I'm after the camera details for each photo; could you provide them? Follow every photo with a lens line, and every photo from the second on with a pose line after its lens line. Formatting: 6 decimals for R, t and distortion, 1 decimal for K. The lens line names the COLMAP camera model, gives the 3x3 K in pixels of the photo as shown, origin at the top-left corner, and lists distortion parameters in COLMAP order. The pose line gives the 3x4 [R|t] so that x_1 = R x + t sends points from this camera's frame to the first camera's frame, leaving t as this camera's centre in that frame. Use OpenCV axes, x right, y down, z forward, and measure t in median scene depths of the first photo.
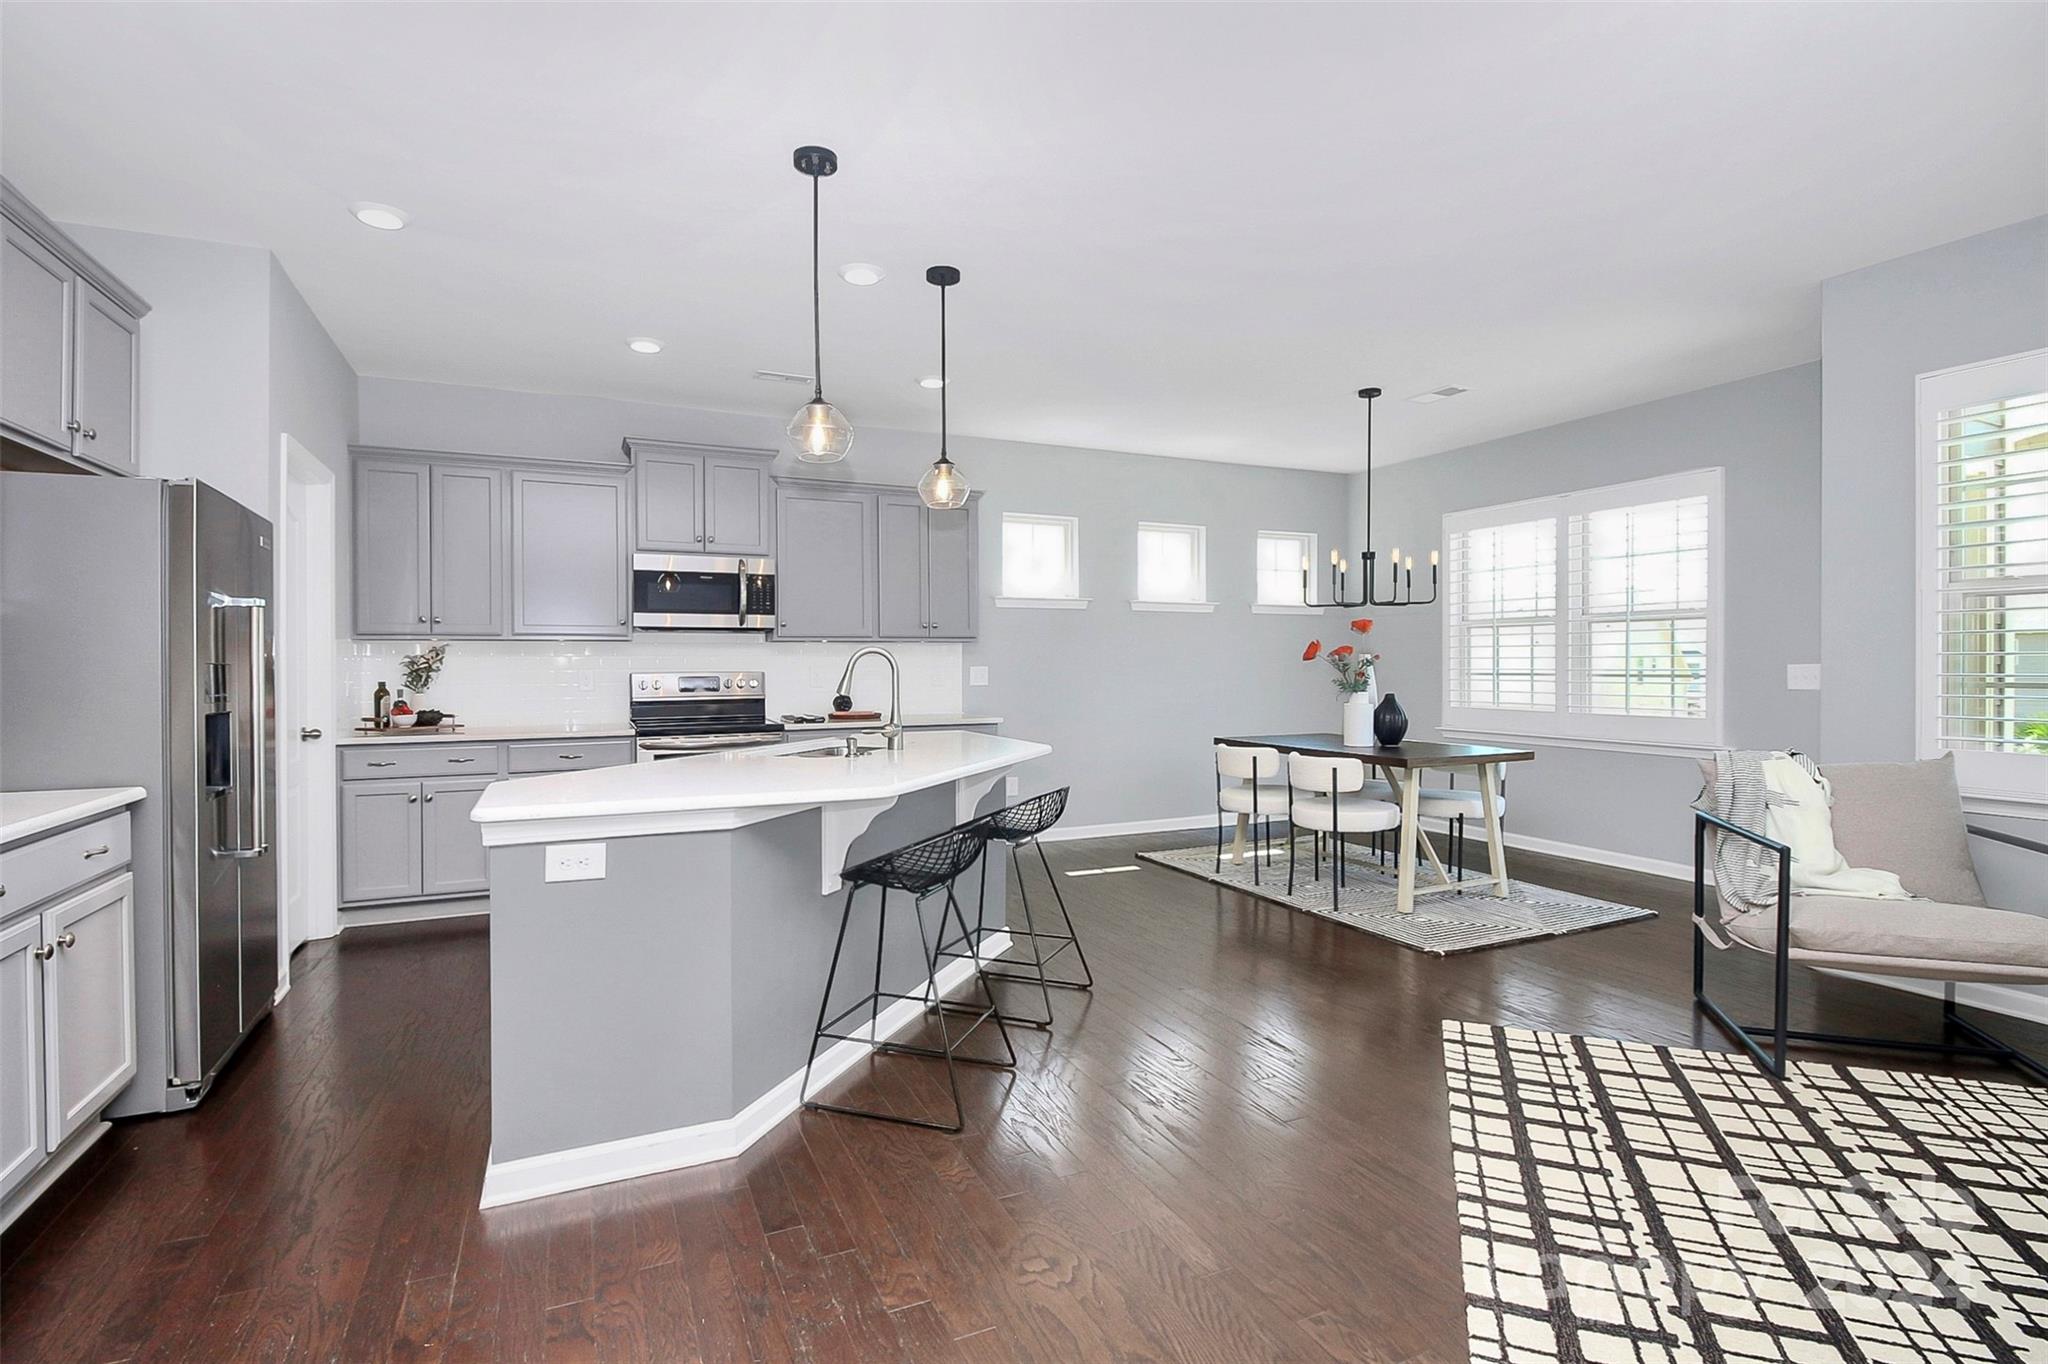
lens RADIAL K [[964.1, 0, 1017.7], [0, 964.1, 681.8], [0, 0, 1]] dist [0.000139, -0.011640]
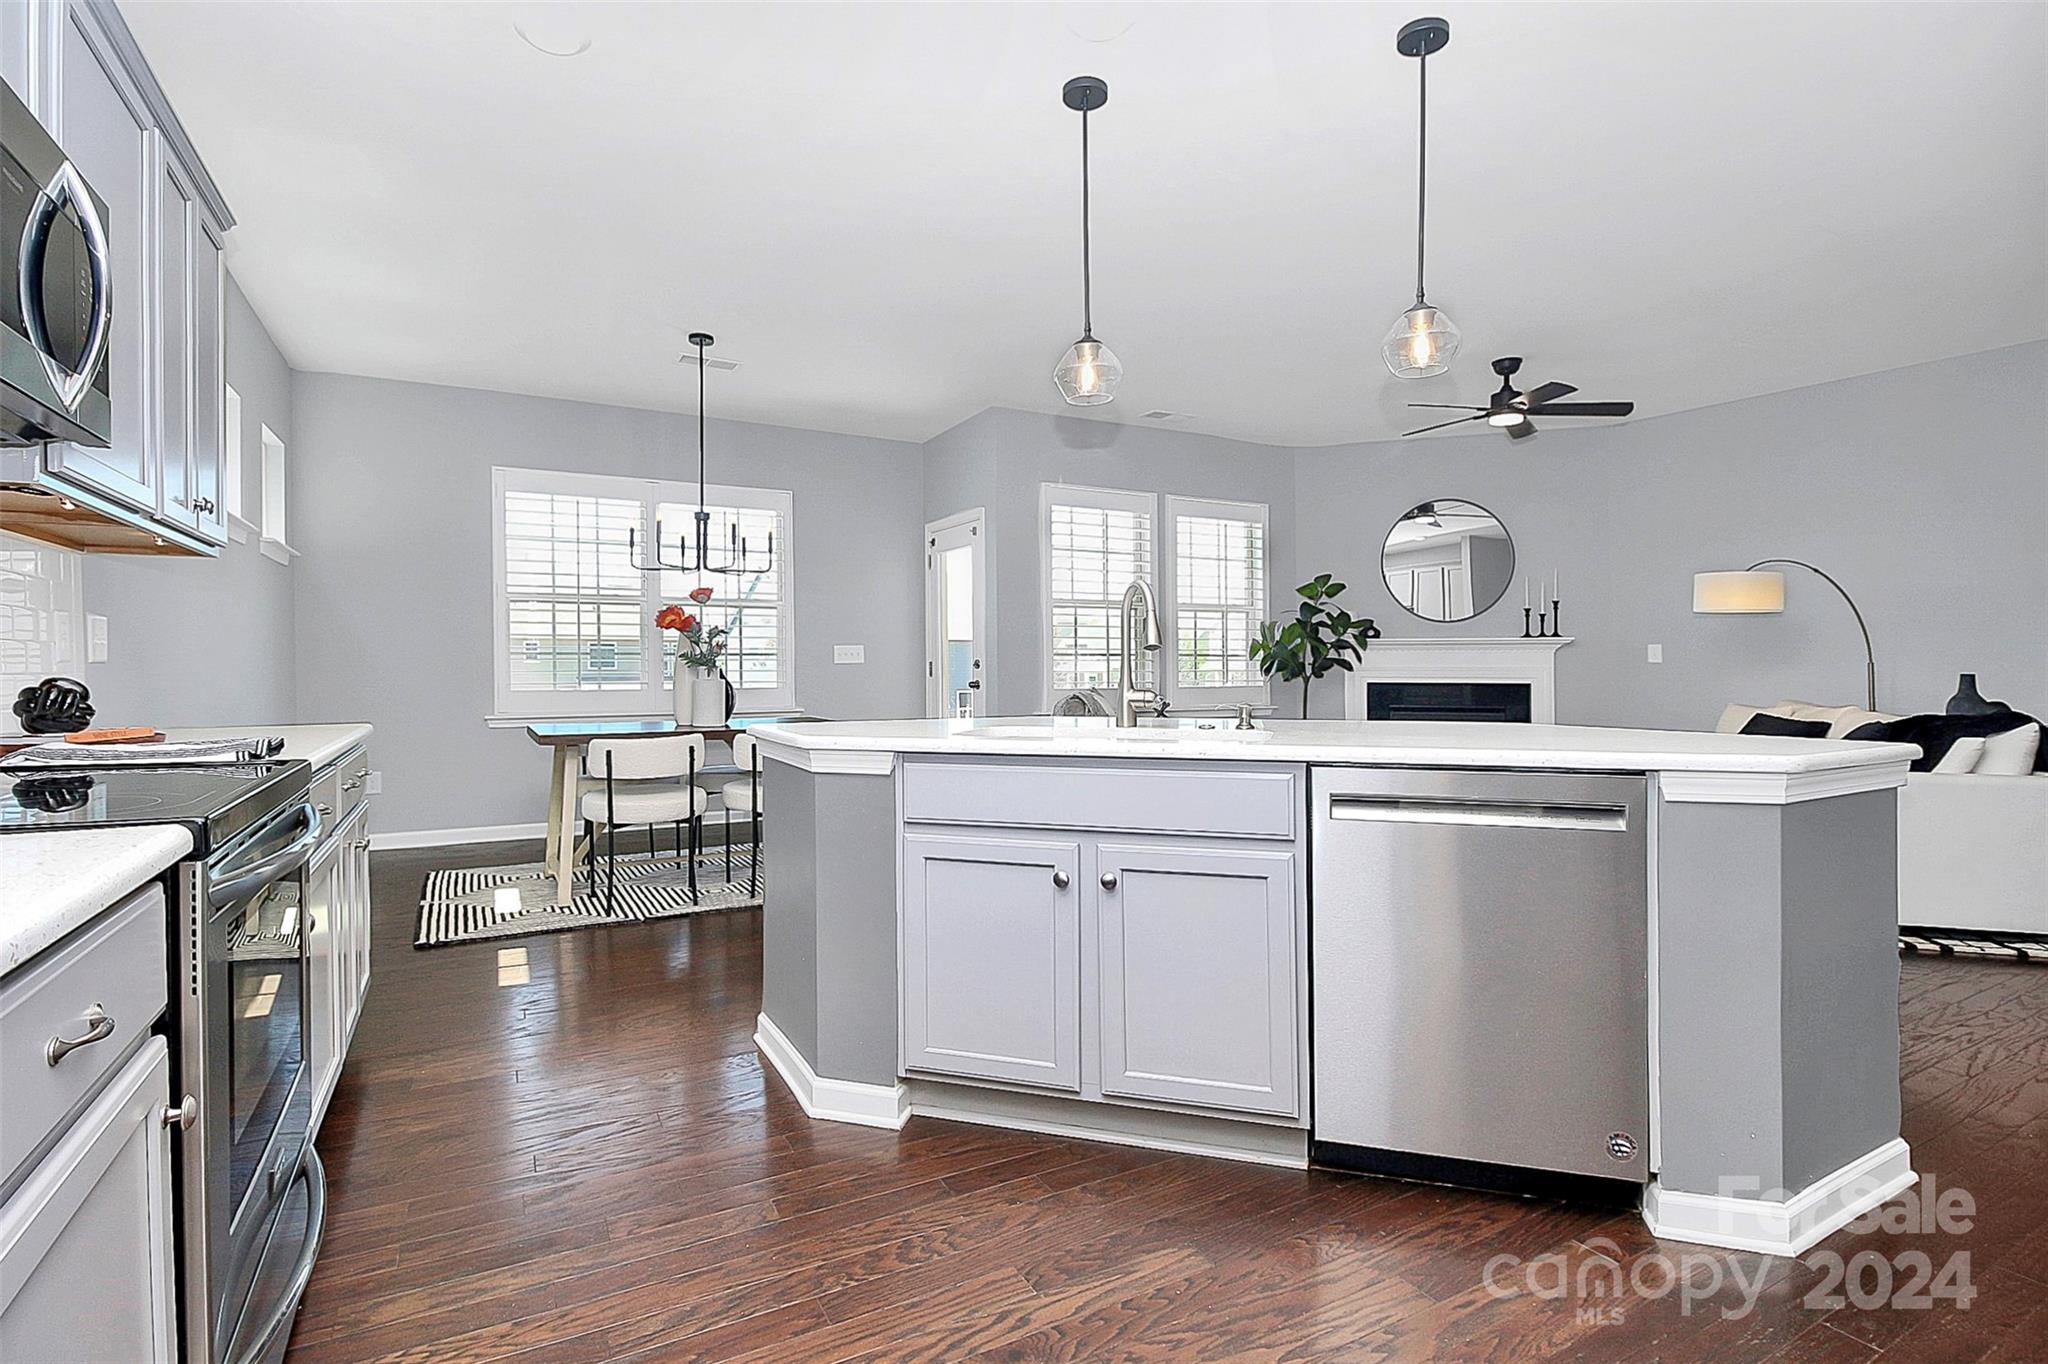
lens RADIAL K [[976.8, 0, 1013.7], [0, 976.8, 692.4], [0, 0, 1]] dist [0.002699, -0.012890]
pose [[-0.069713, -0.024806, 0.997259, -0.908785], [0.018130, 0.999494, 0.026129, 0.025095], [-0.997402, 0.019902, -0.069228, 1.223189]]
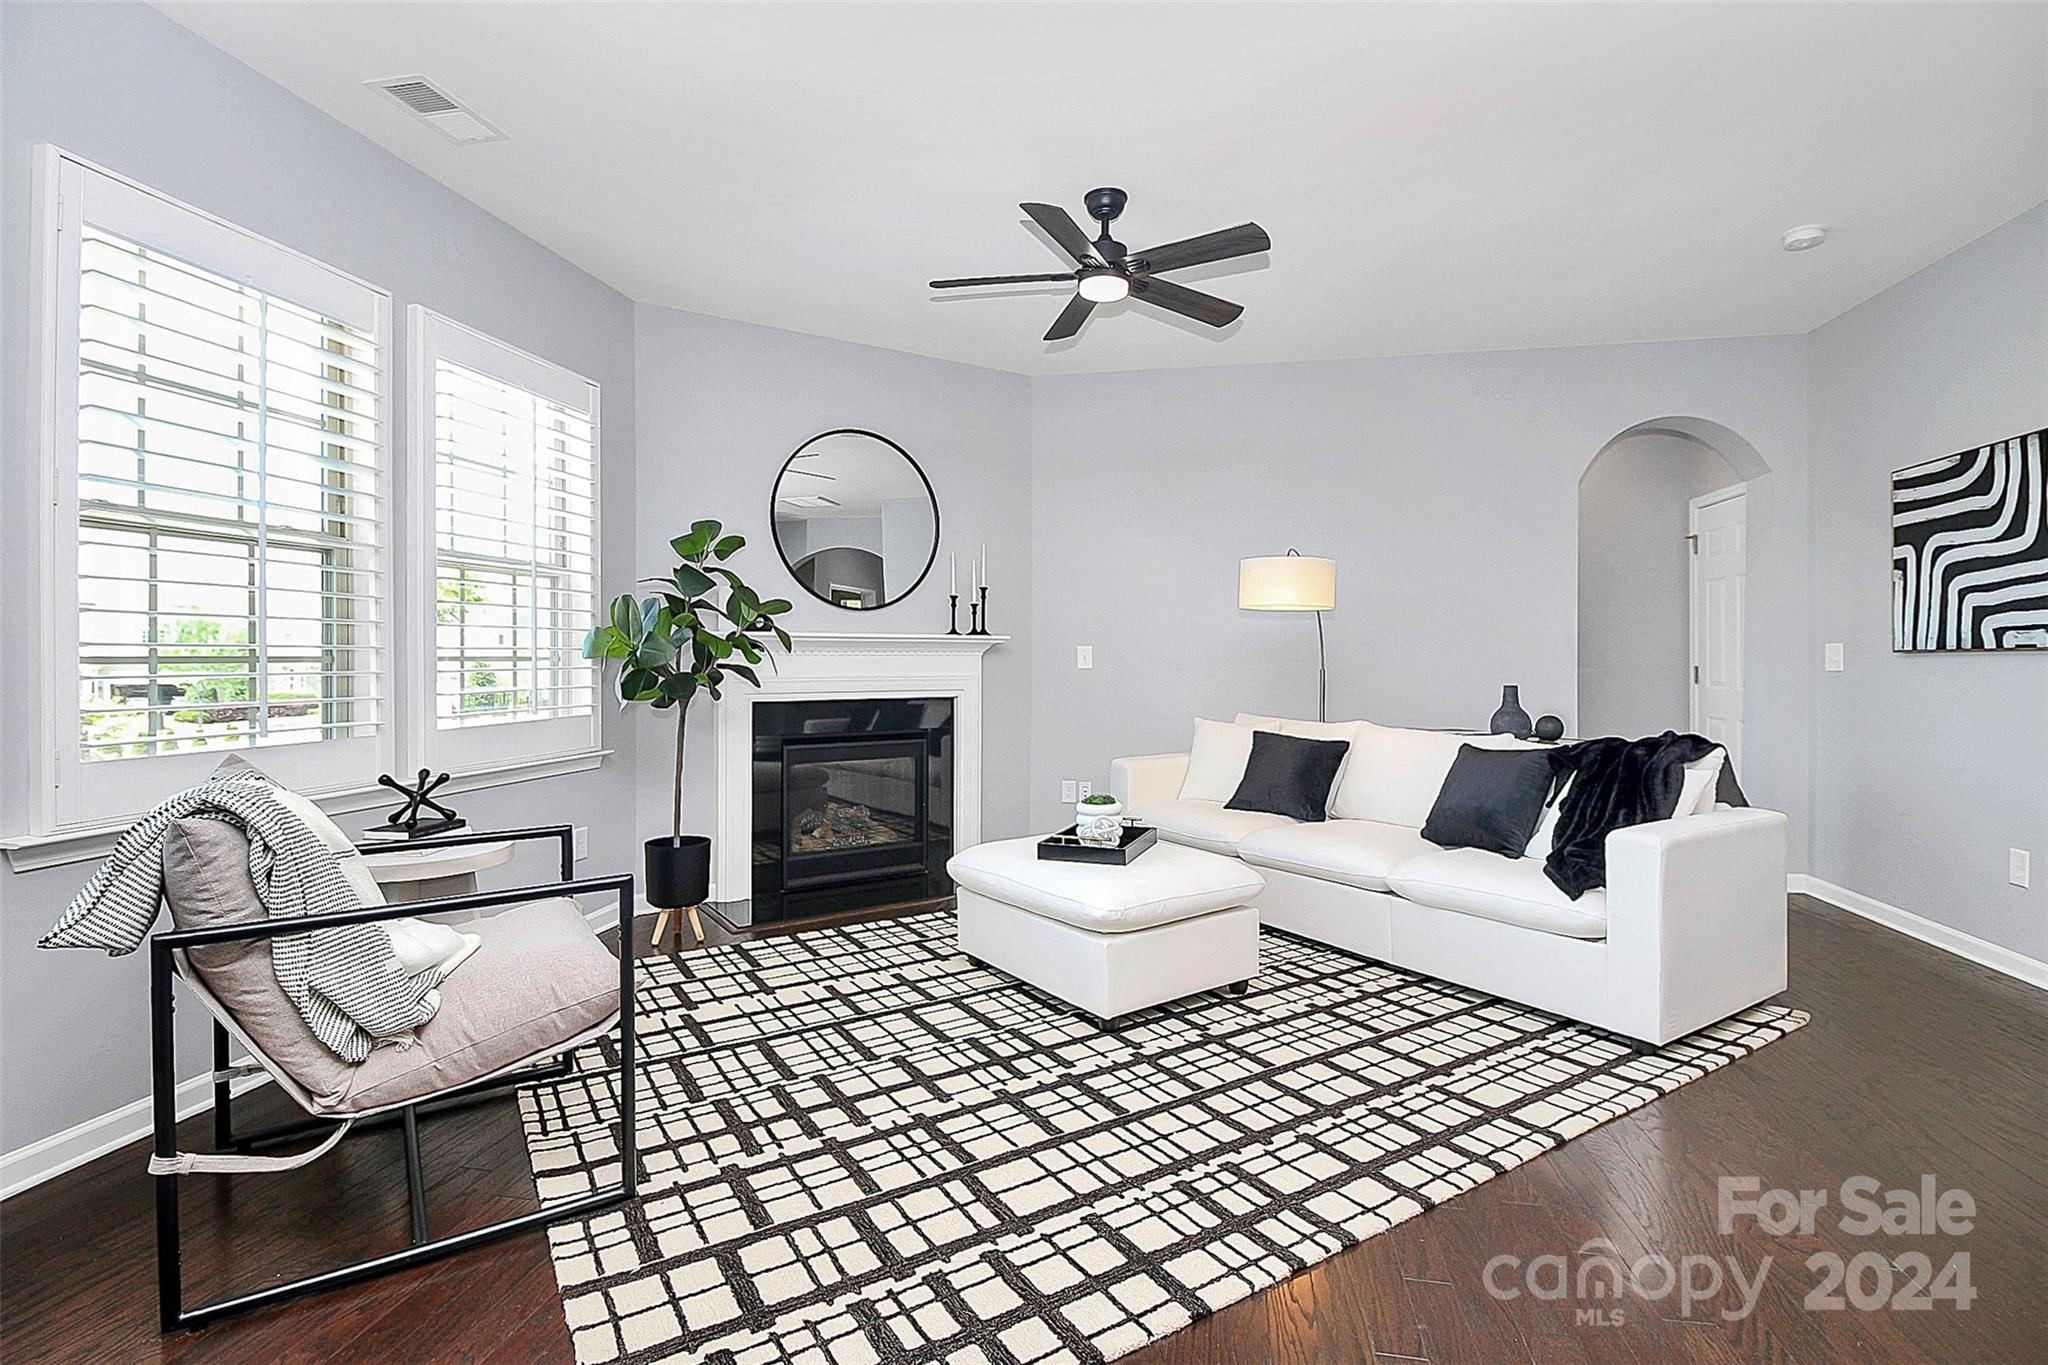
lens RADIAL K [[964.7, 0, 1018.6], [0, 964.7, 655.1], [0, 0, 1]] dist [0.000019, -0.012533]
pose [[-0.807762, 0.003828, 0.589496, 0.105849], [0.012369, 0.999869, 0.010455, 0.000404], [-0.589378, 0.015737, -0.807704, 1.154325]]
